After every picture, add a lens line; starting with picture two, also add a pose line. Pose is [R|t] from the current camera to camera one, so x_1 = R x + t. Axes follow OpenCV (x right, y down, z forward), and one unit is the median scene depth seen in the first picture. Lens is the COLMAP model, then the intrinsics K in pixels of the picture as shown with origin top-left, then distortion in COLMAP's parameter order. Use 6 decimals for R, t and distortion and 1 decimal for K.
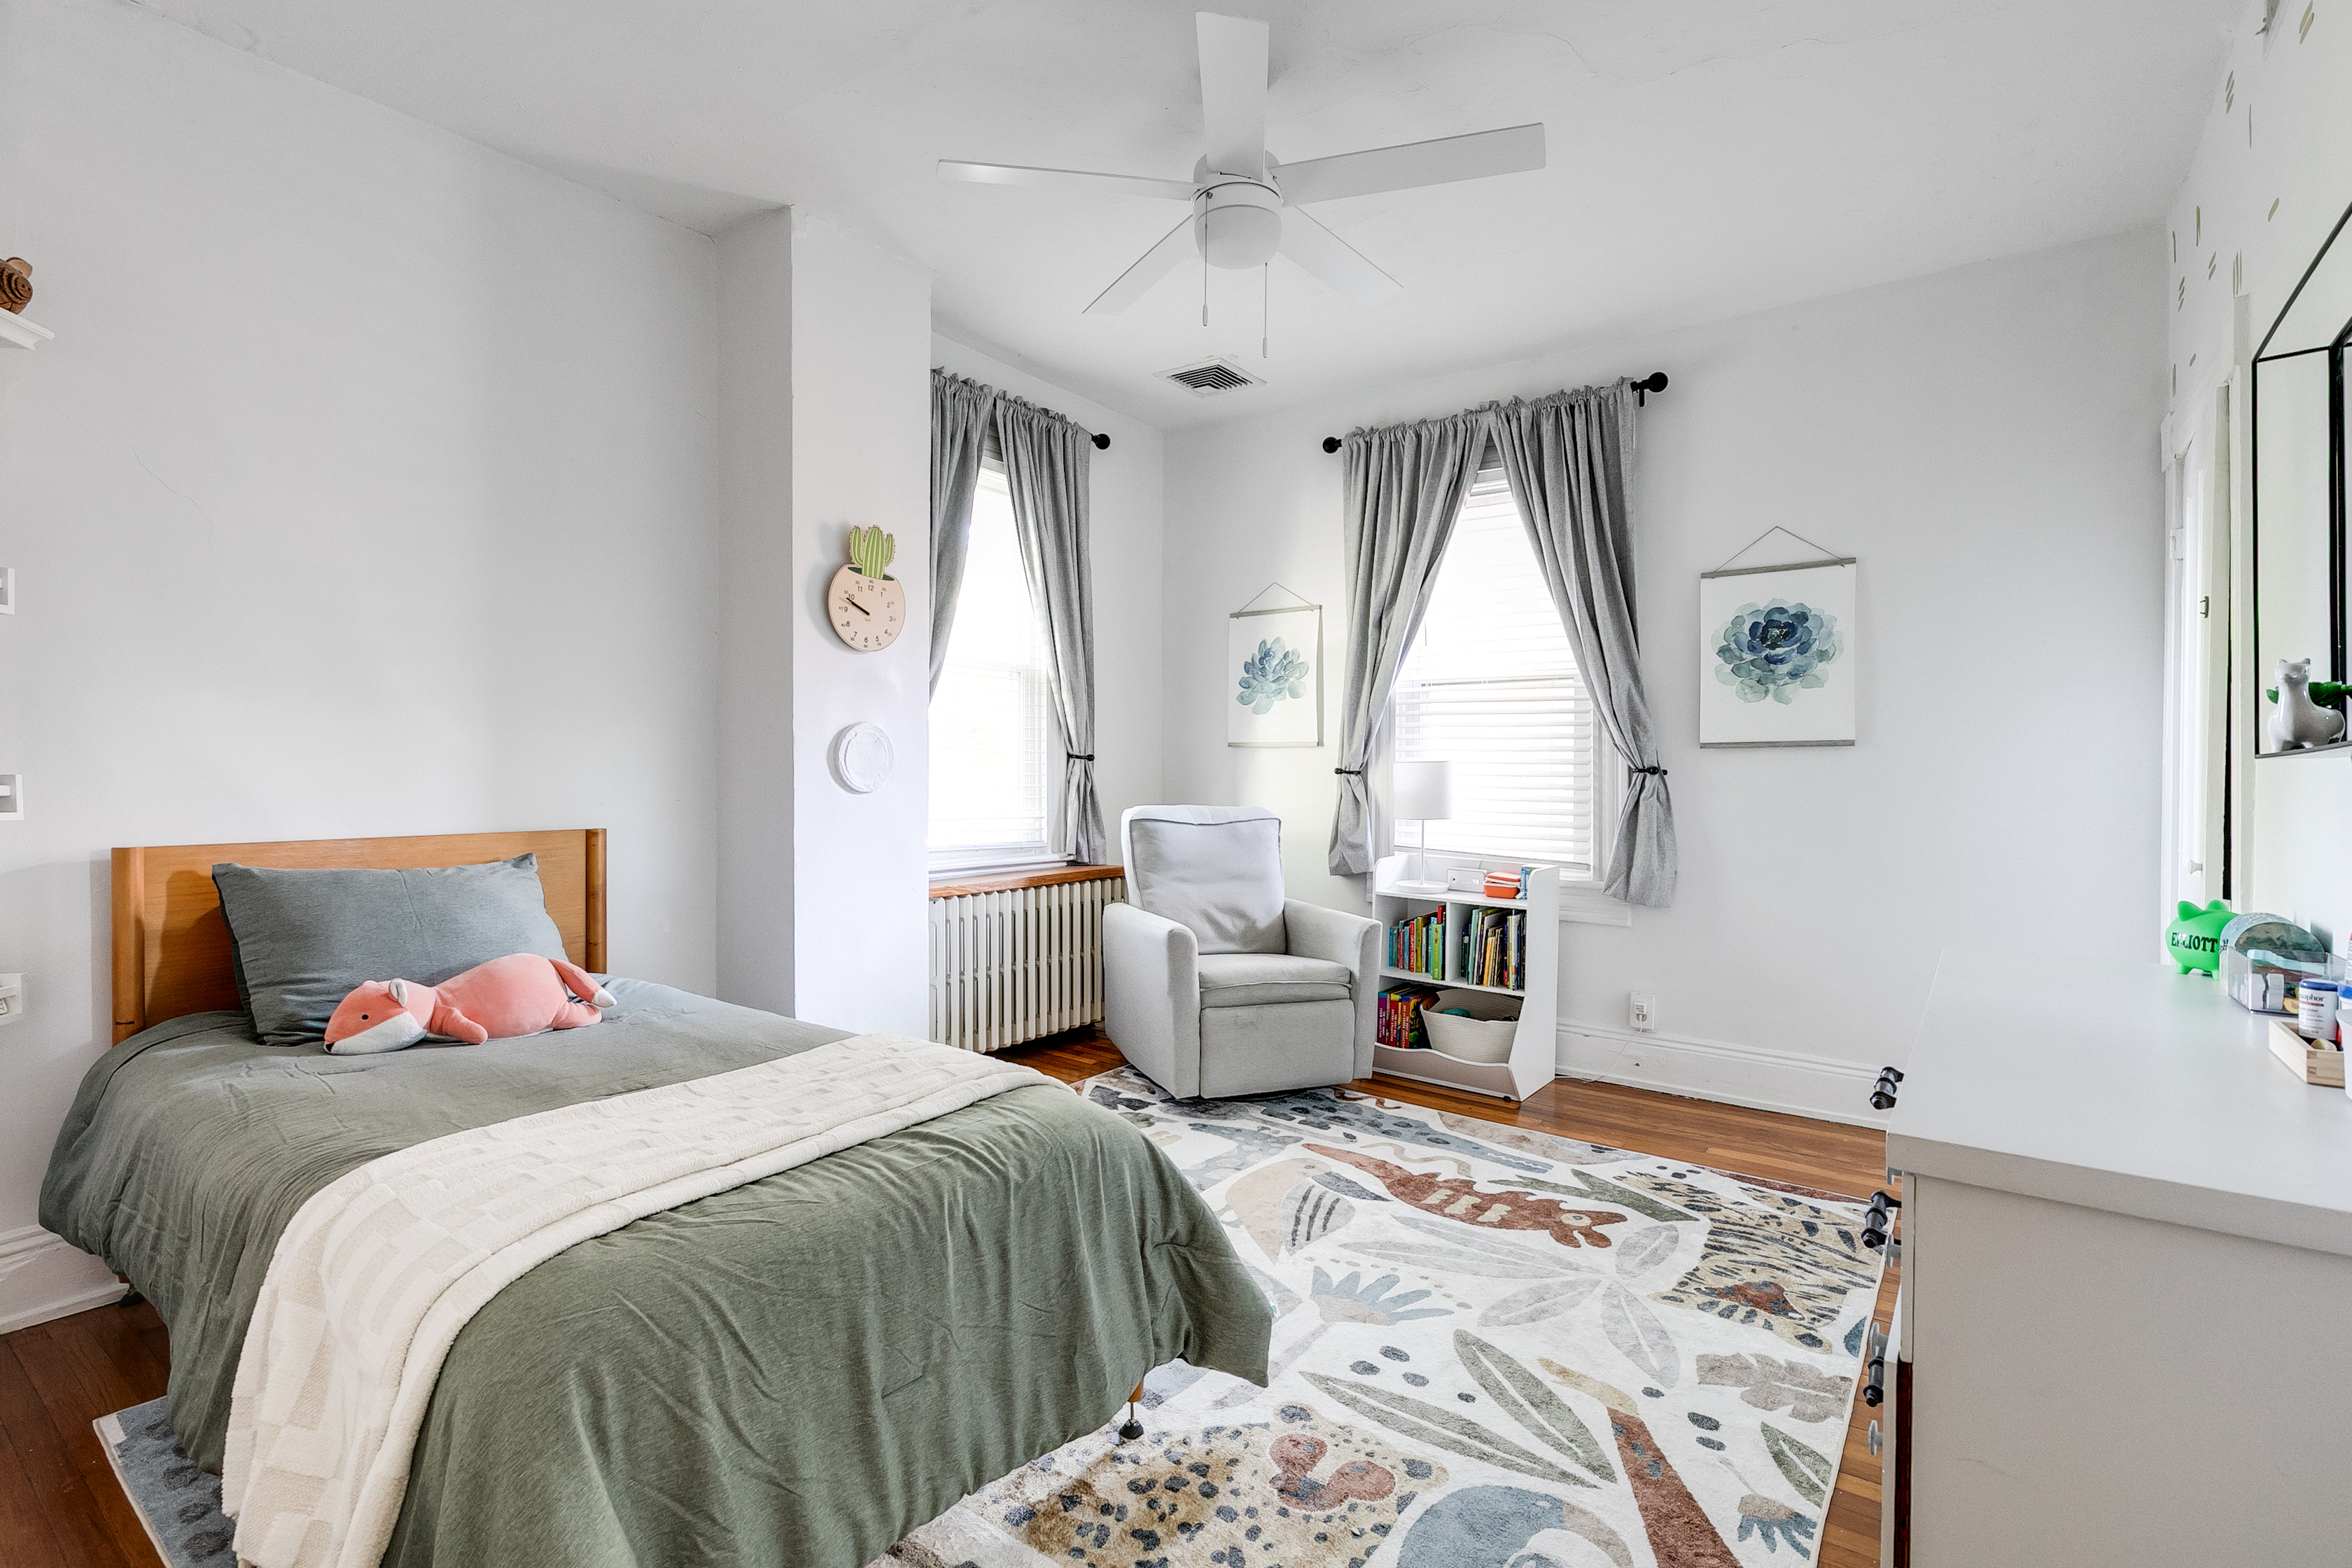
lens RADIAL K [[1085.9, 0, 1176.0], [0, 1085.9, 784.0], [0, 0, 1]] dist [-0.000953, -0.000062]
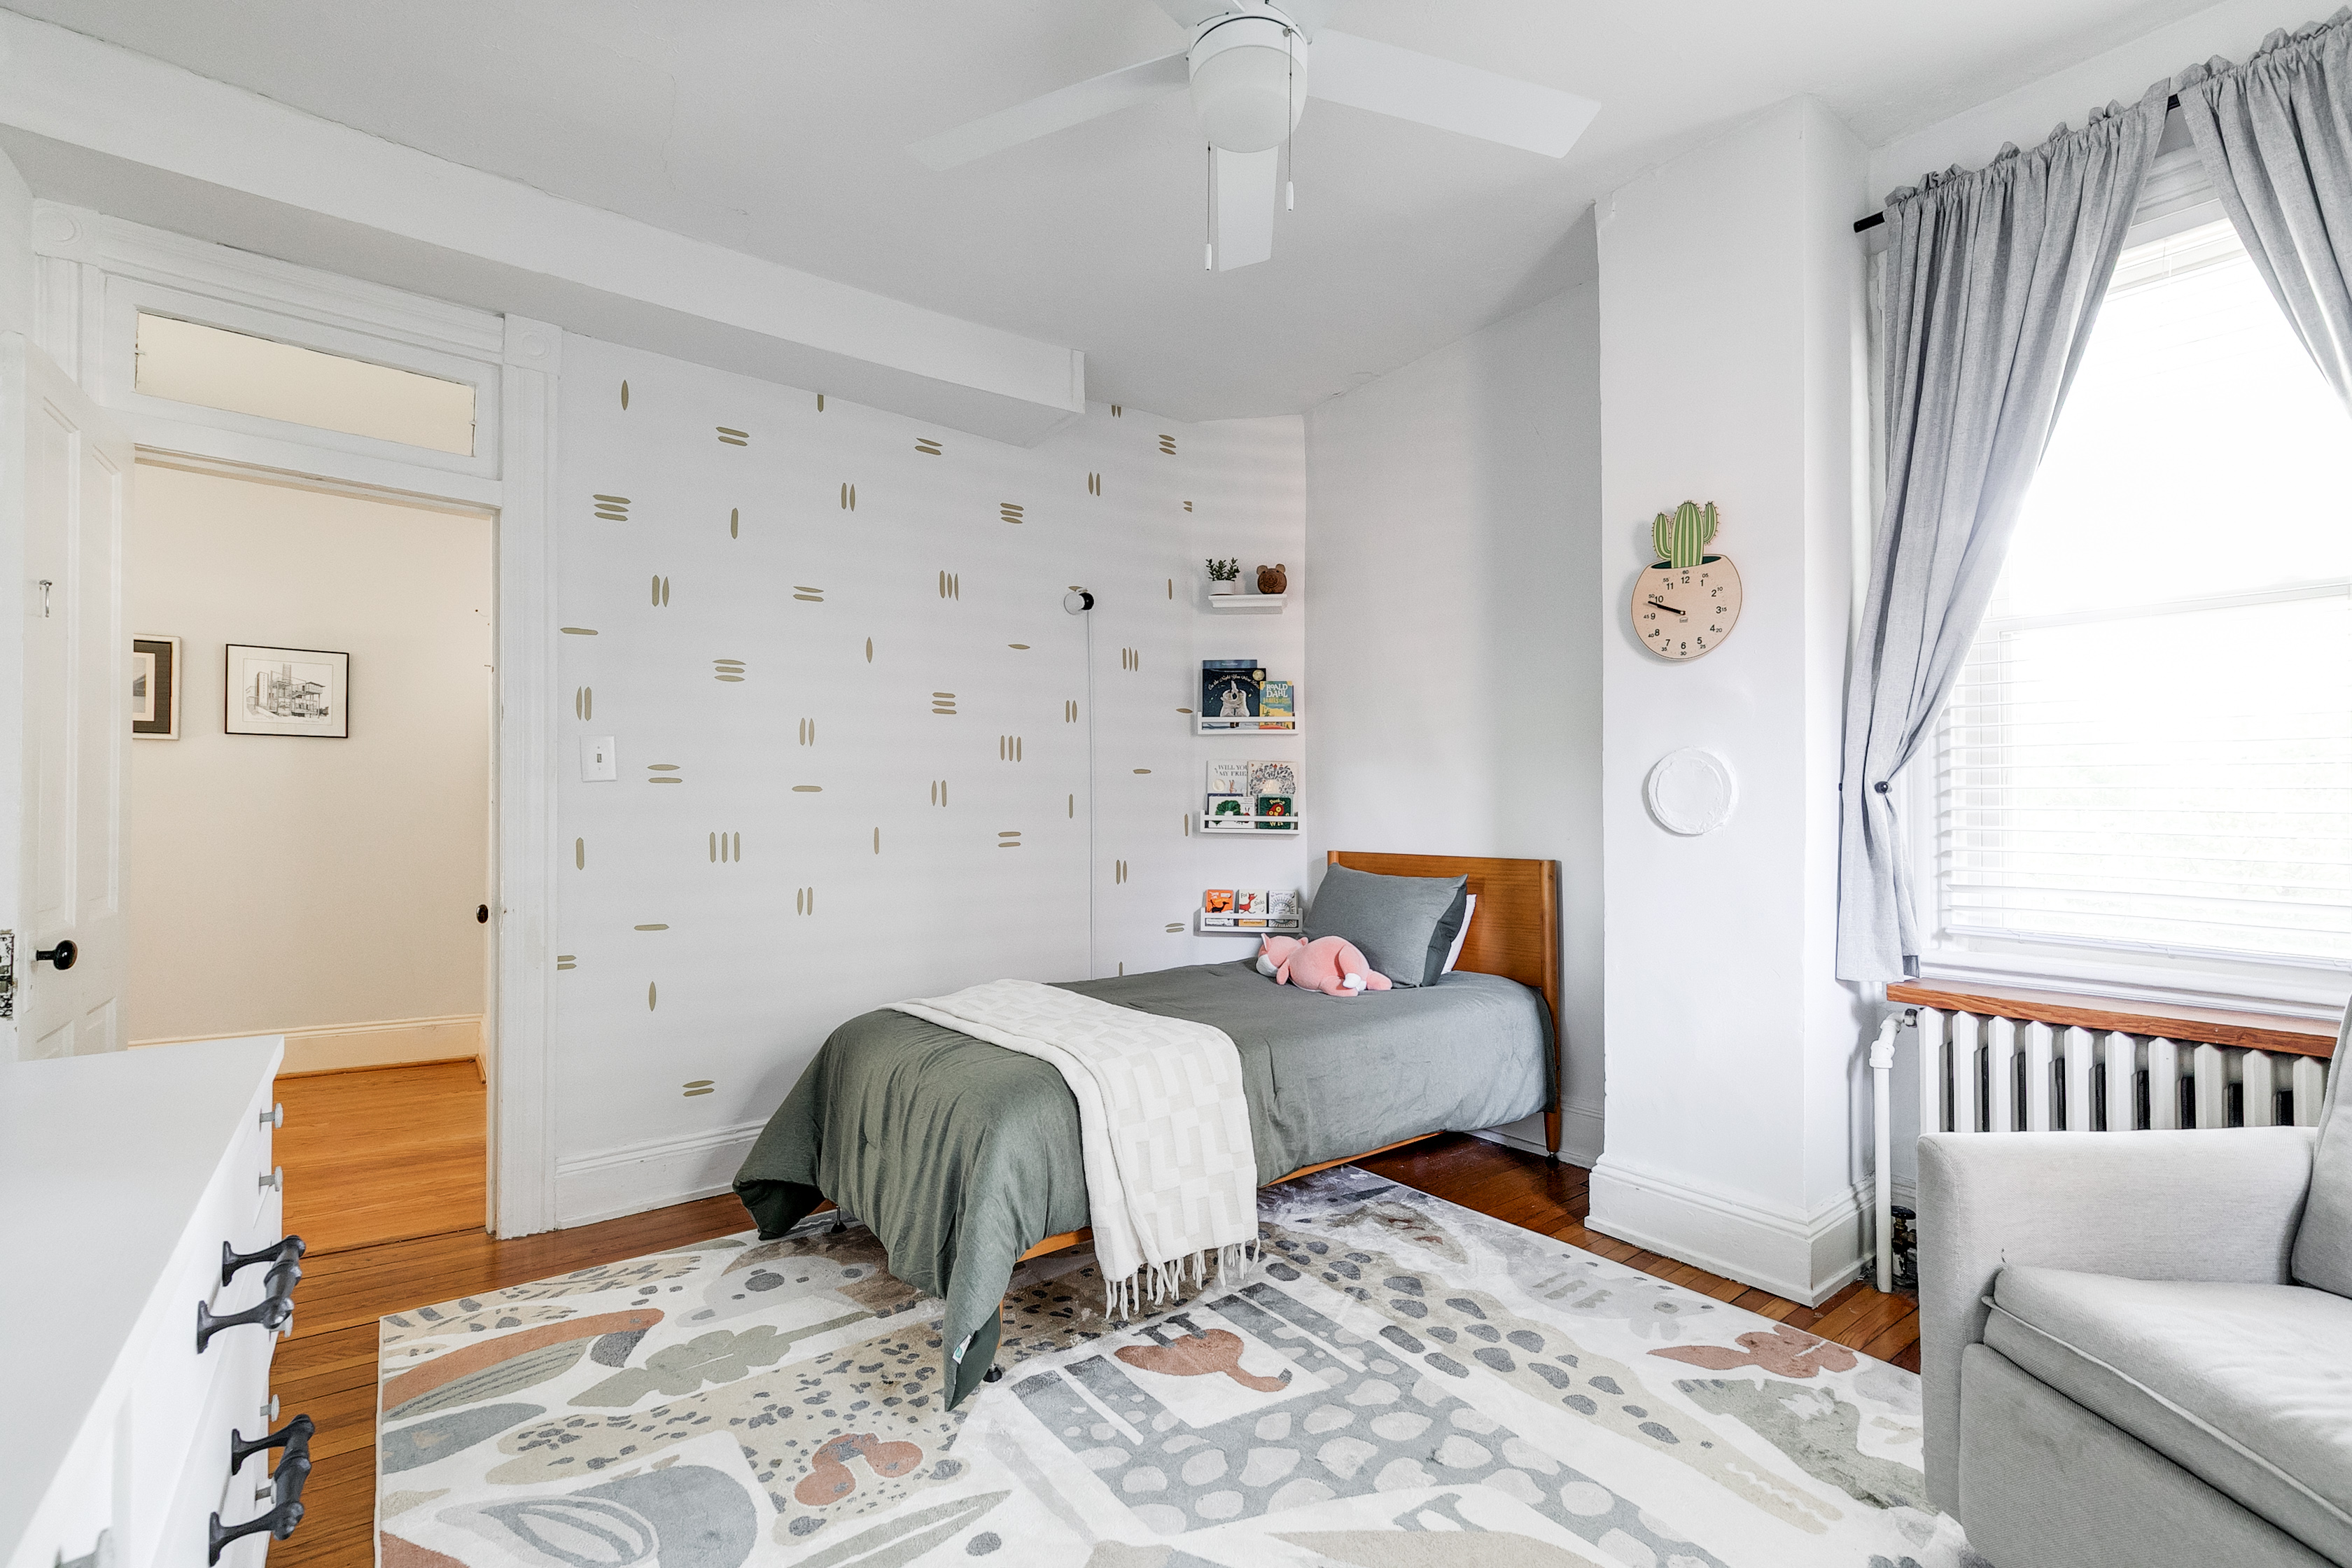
lens RADIAL K [[1029.7, 0, 1175.7], [0, 1029.7, 814.6], [0, 0, 1]] dist [0.000048, -0.000008]
pose [[-0.266368, 0.005998, -0.963853, 0.561626], [-0.013665, 0.999857, 0.009998, -0.010084], [0.963775, 0.015834, -0.266248, 0.857251]]
